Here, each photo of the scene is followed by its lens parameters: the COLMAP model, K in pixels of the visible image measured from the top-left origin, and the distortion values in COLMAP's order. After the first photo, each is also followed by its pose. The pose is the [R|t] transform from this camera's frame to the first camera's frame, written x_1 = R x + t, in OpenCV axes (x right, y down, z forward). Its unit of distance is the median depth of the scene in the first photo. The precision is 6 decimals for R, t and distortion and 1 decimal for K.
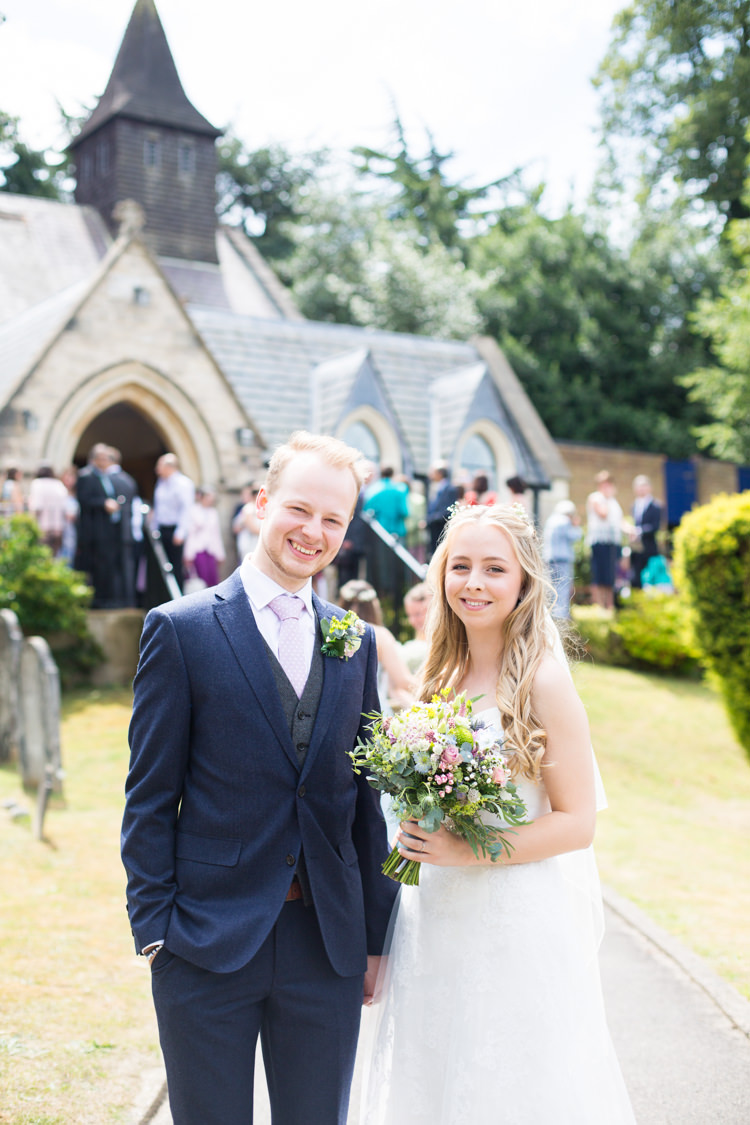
lens RADIAL K [[1665.2, 0, 378.1], [0, 1665.2, 565.3], [0, 0, 1]] dist [-0.108122, 0.000000]
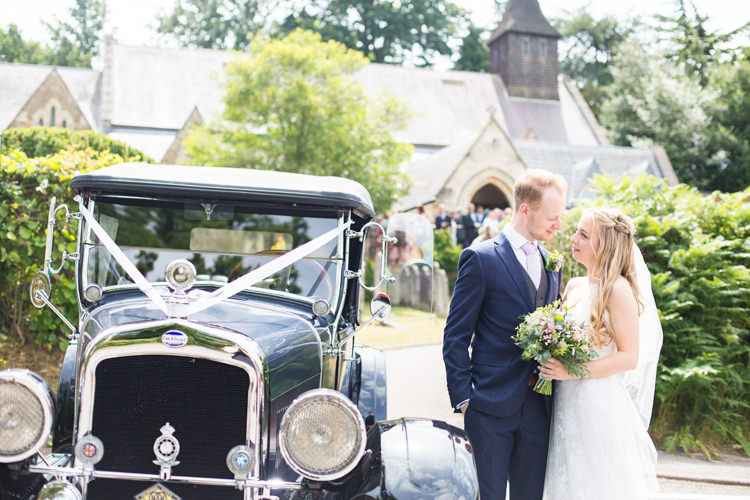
lens RADIAL K [[1110.1, 0, 373.8], [0, 1110.1, 248.4], [0, 0, 1]] dist [-0.108122, 0.000000]
pose [[0.948870, 0.001620, -0.315663, 0.117894], [-0.001445, 0.999999, 0.000789, -0.000143], [0.315664, -0.000293, 0.948871, -0.366703]]
